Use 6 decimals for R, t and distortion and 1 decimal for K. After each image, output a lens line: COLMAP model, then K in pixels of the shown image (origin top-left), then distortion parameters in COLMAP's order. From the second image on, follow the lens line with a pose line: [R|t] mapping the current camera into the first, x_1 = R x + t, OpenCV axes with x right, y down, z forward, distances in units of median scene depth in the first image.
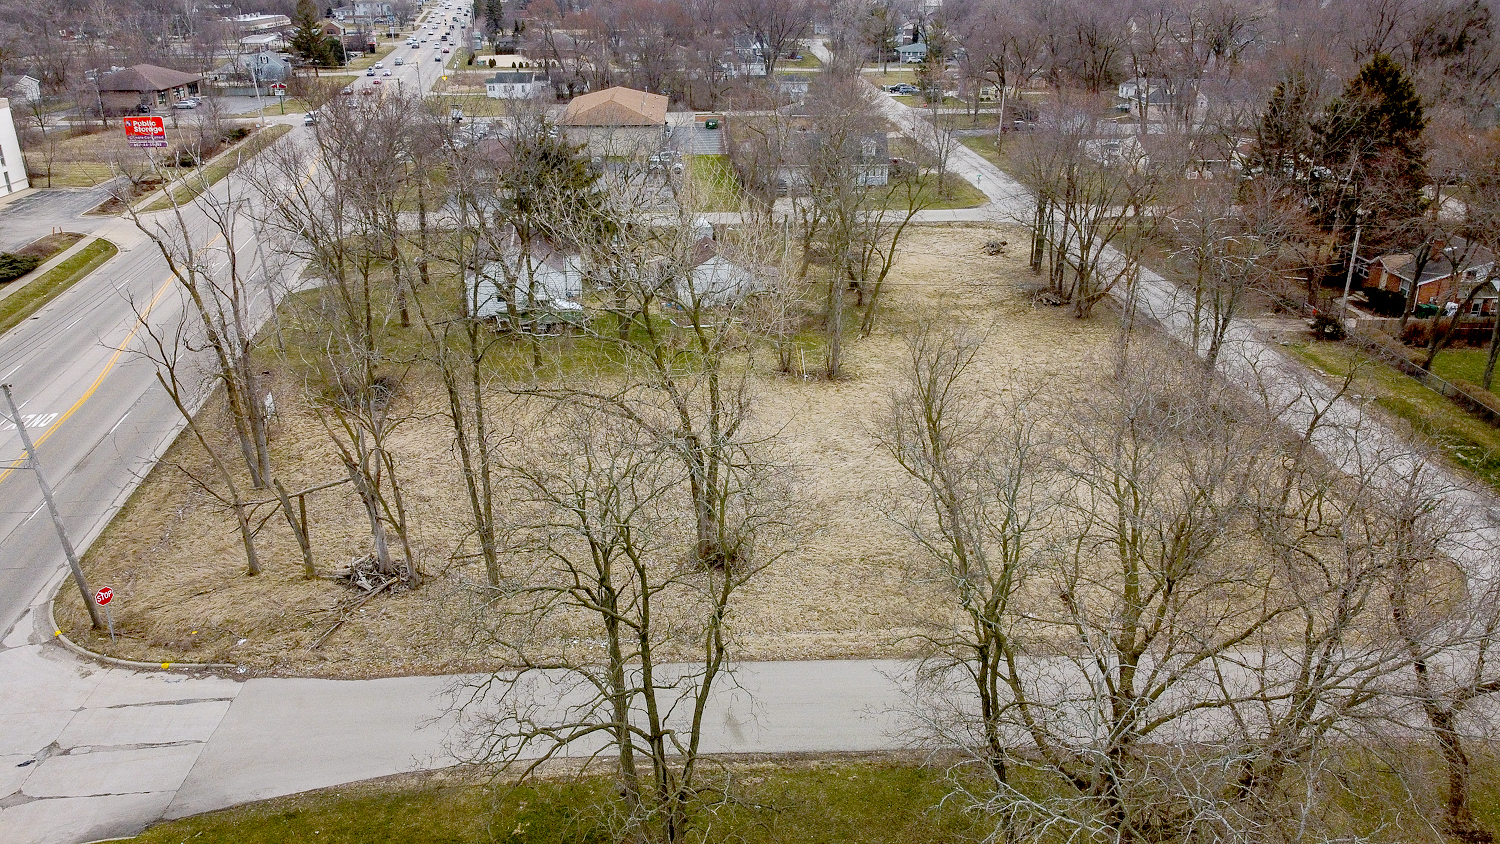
lens RADIAL K [[1130.3, 0, 742.6], [0, 1130.3, 424.3], [0, 0, 1]] dist [-0.000630, -0.005537]
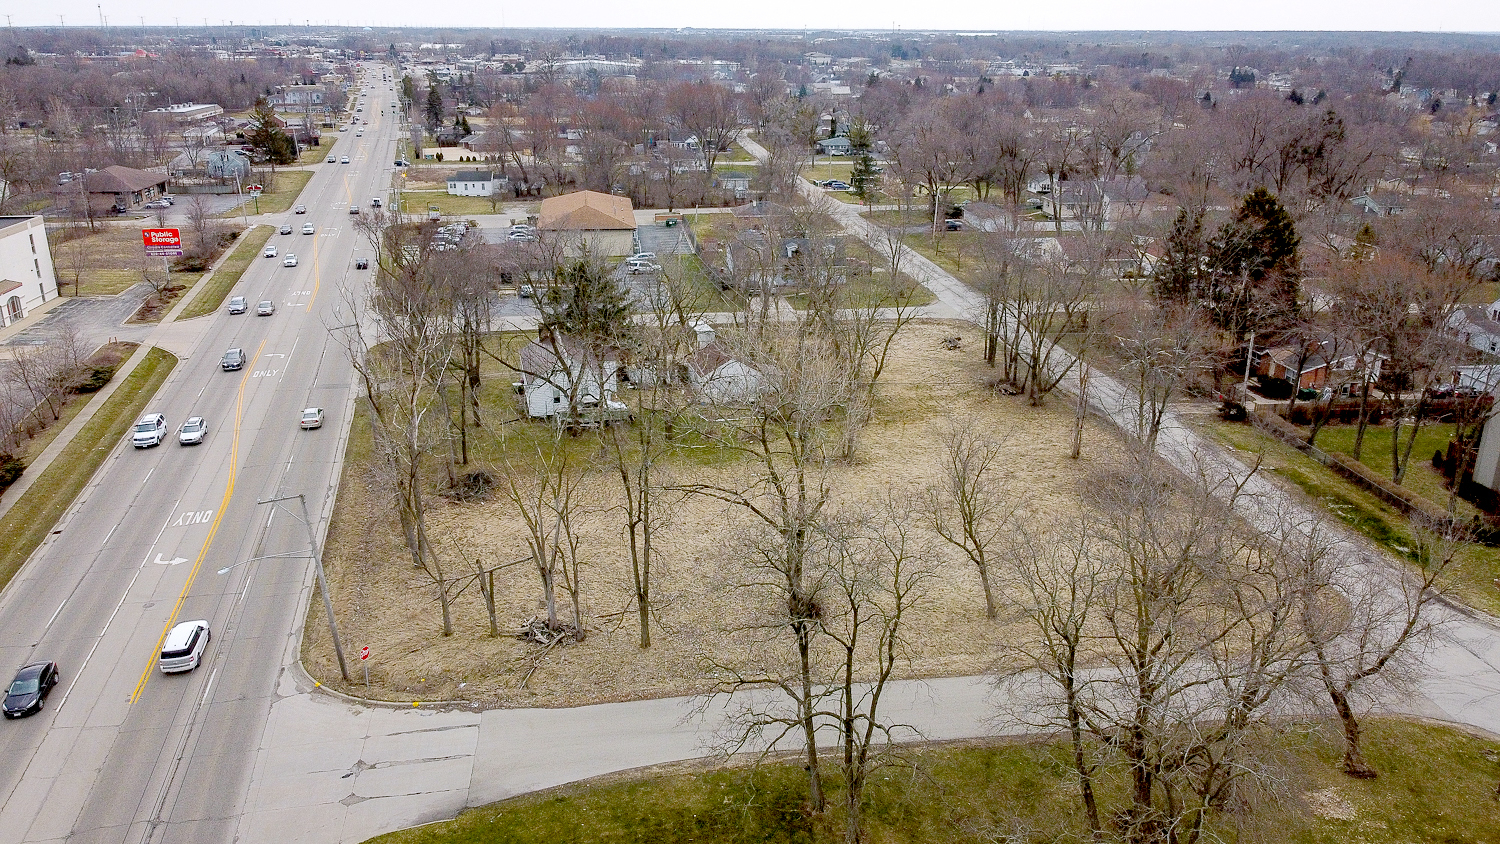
lens RADIAL K [[1130.3, 0, 741.9], [0, 1130.3, 423.2], [0, 0, 1]] dist [-0.000630, -0.005537]
pose [[0.996363, -0.022451, 0.082204, -0.117891], [0.027286, 0.997933, -0.058177, -0.013583], [-0.080728, 0.060208, 0.994916, -0.185232]]
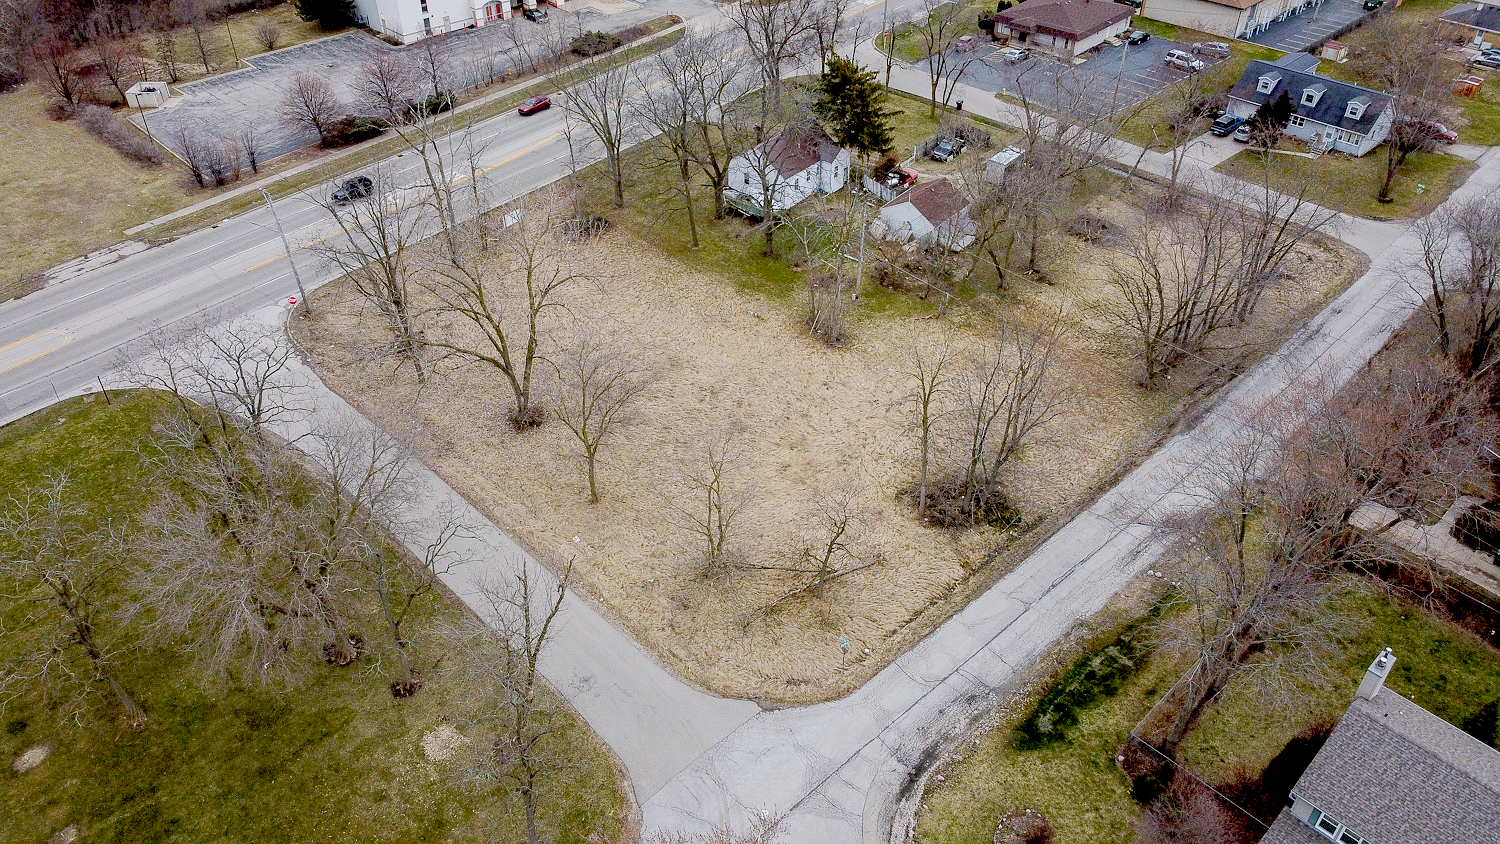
lens RADIAL K [[1130.3, 0, 755.0], [0, 1130.3, 415.7], [0, 0, 1]] dist [-0.000630, -0.005537]
pose [[0.662731, 0.452088, -0.596996, 0.708967], [-0.286911, 0.889665, 0.355215, -0.339751], [0.691716, -0.064127, 0.719317, 0.028815]]
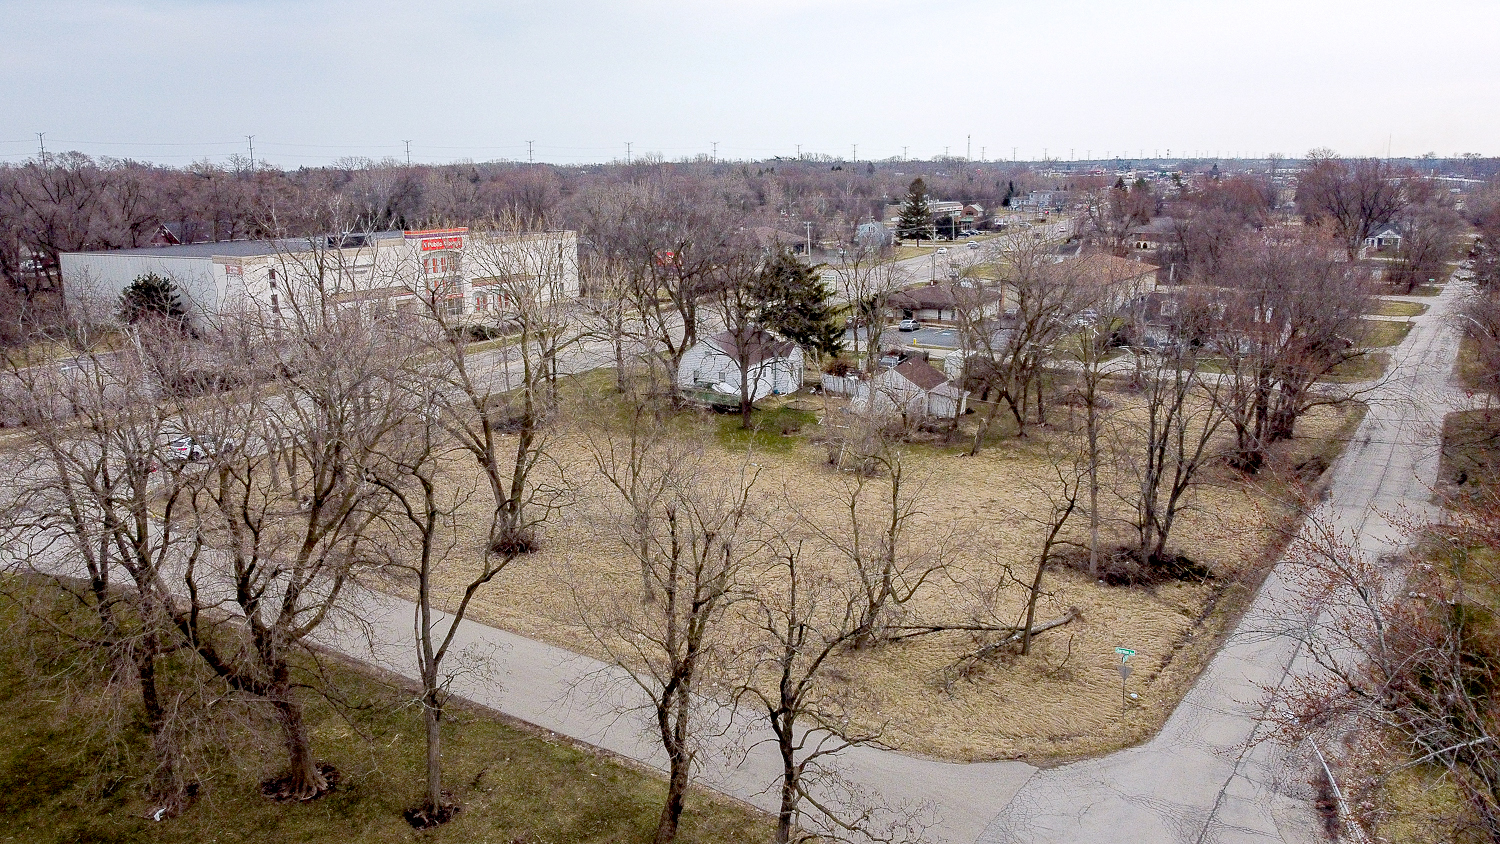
lens RADIAL K [[1130.3, 0, 749.5], [0, 1130.3, 425.9], [0, 0, 1]] dist [-0.000630, -0.005537]
pose [[0.806555, 0.121556, -0.578526, 0.508046], [-0.214848, 0.971986, -0.095305, 0.029828], [0.550735, 0.201164, 0.810077, 0.093890]]
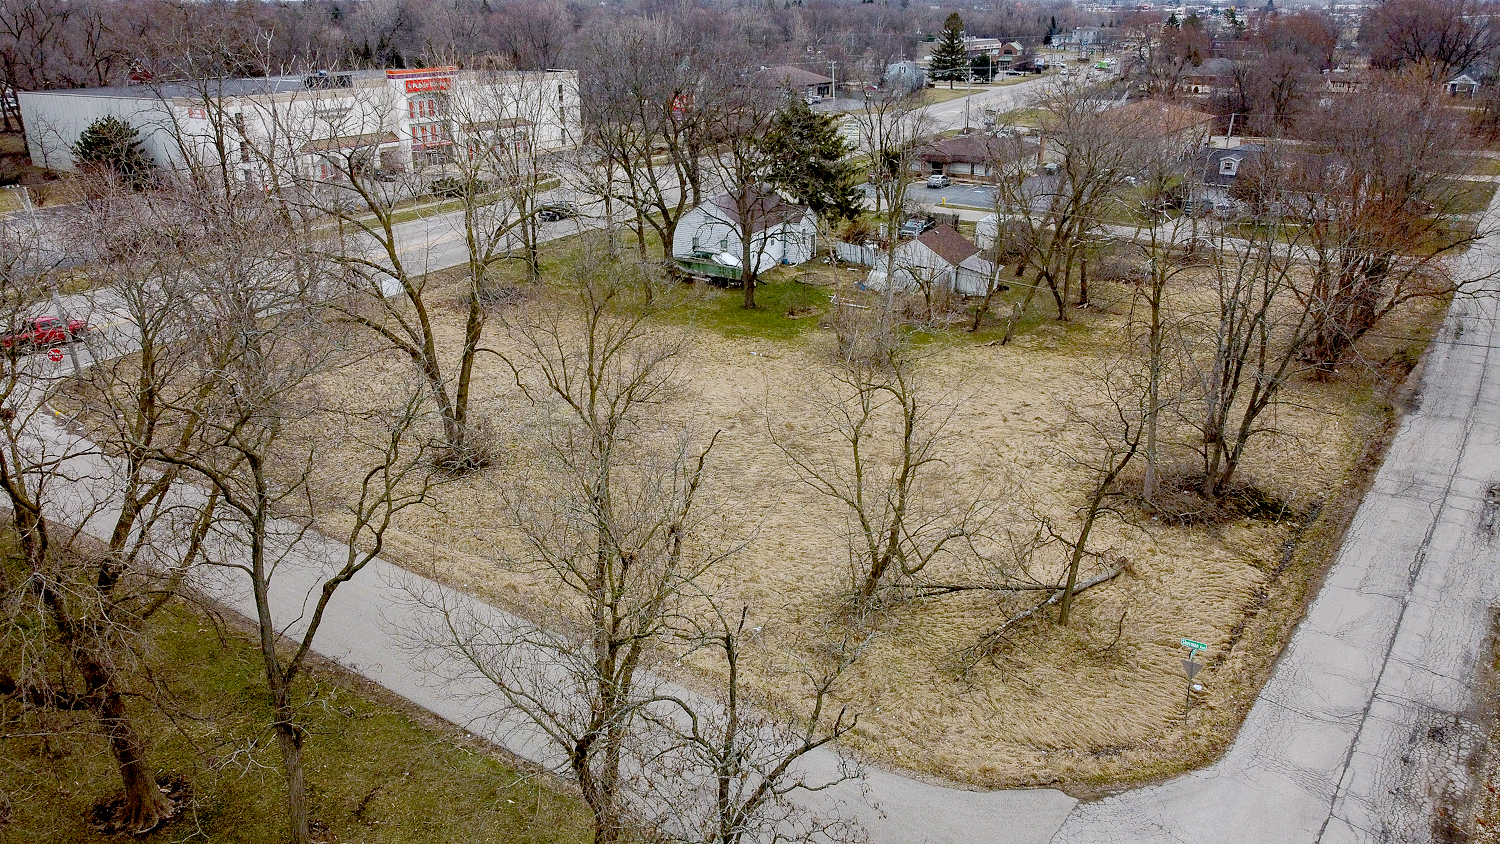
lens RADIAL K [[1130.3, 0, 746.4], [0, 1130.3, 422.6], [0, 0, 1]] dist [-0.000630, -0.005537]
pose [[0.790438, 0.209297, -0.575675, 0.453100], [-0.228344, 0.972753, 0.040131, -0.011120], [0.568389, 0.099731, 0.816693, 0.191293]]
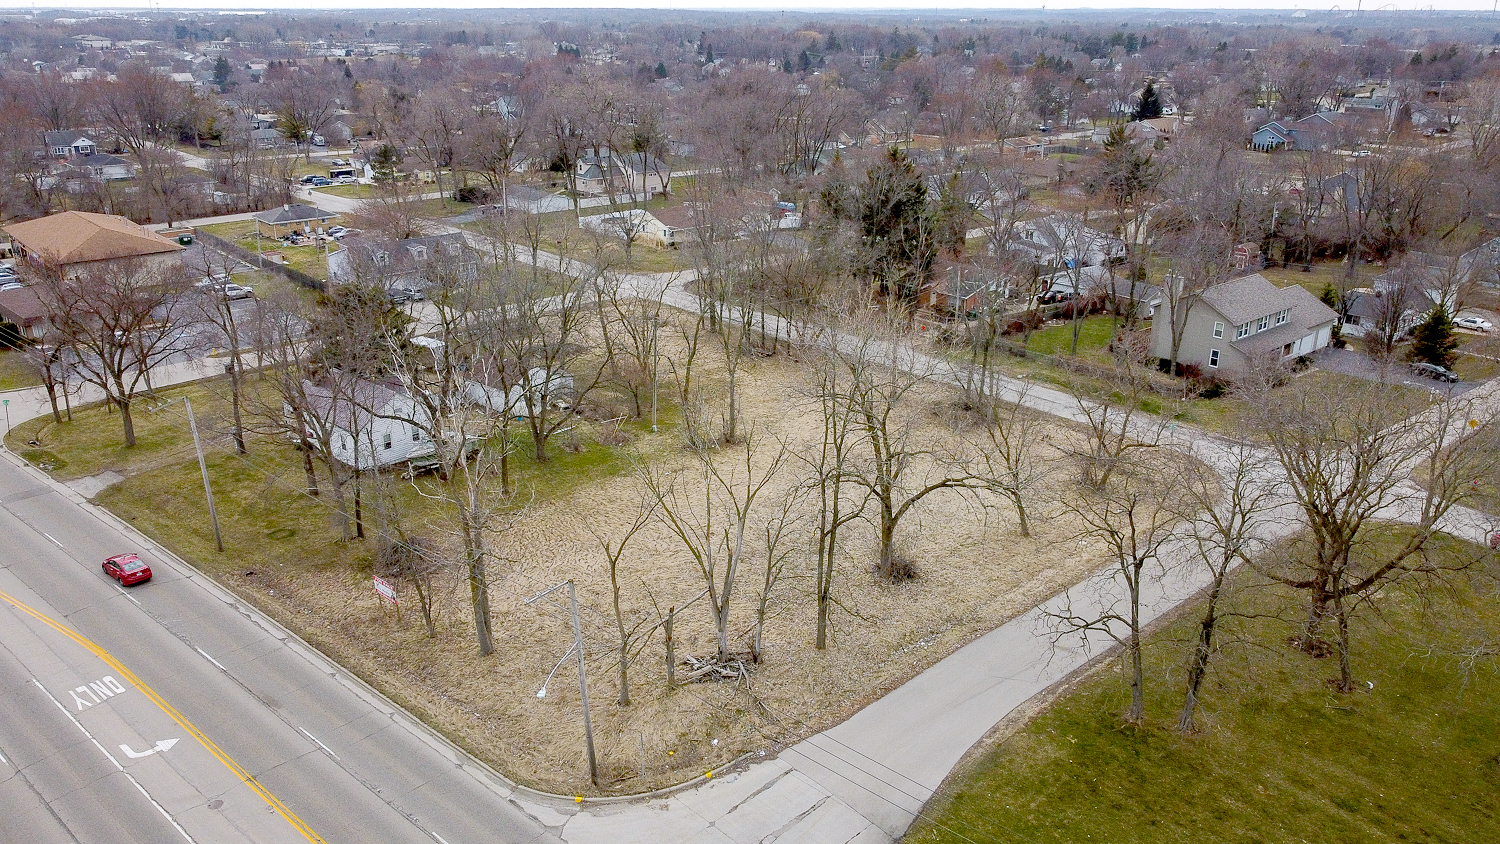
lens RADIAL K [[1130.3, 0, 750.6], [0, 1130.3, 418.7], [0, 0, 1]] dist [-0.000630, -0.005537]
pose [[0.772506, -0.209920, 0.599306, -0.562561], [0.237582, 0.970780, 0.033793, -0.090619], [-0.588888, 0.116279, 0.799806, -0.008438]]
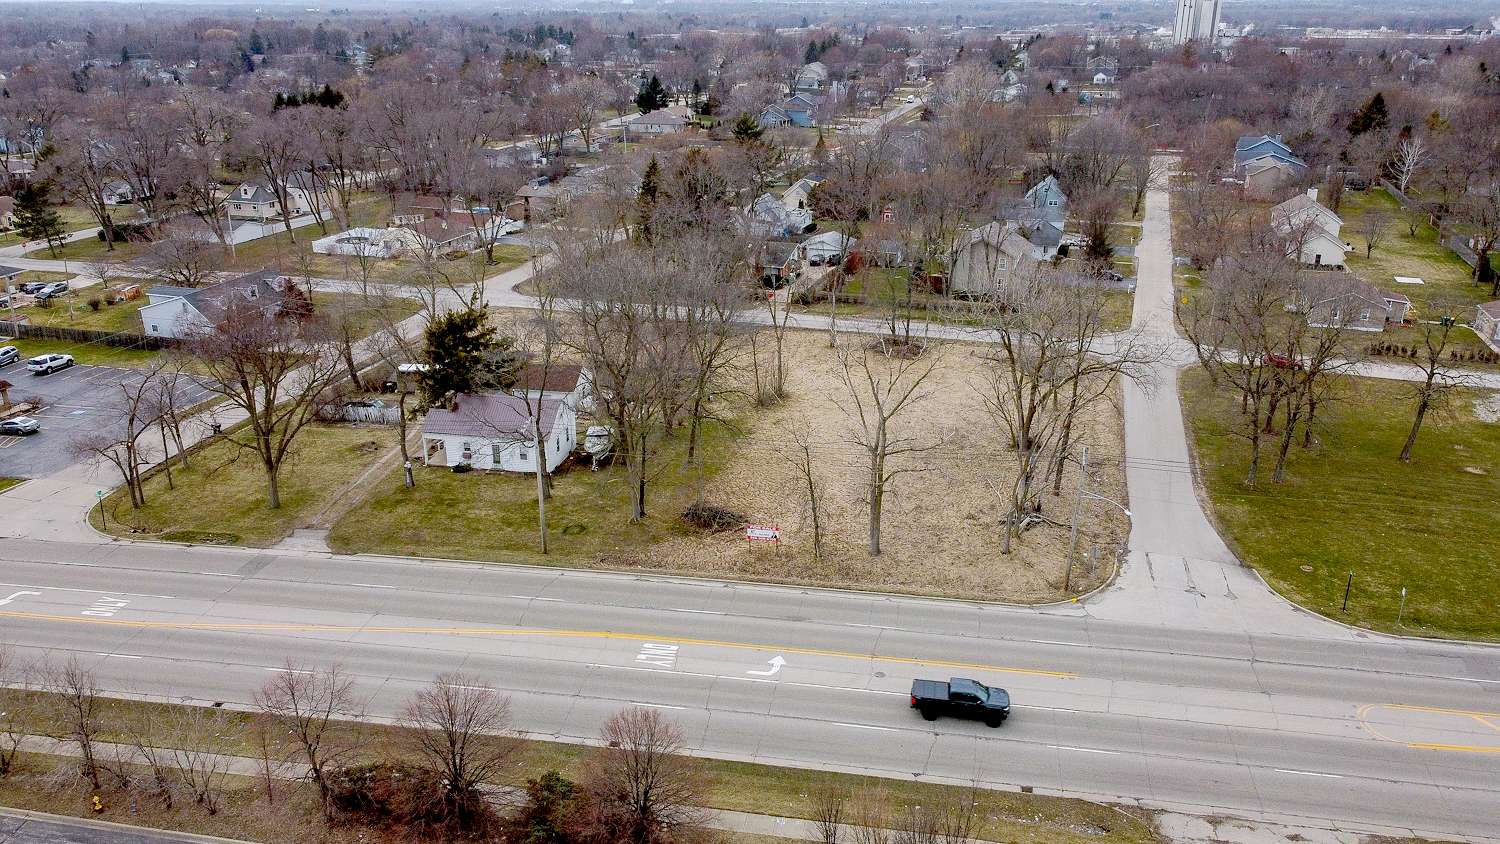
lens RADIAL K [[1130.3, 0, 747.2], [0, 1130.3, 421.7], [0, 0, 1]] dist [-0.000630, -0.005537]
pose [[0.341094, -0.330831, 0.879890, -1.125249], [0.363890, 0.909517, 0.200907, -0.290857], [-0.866740, 0.251655, 0.430617, 0.342326]]
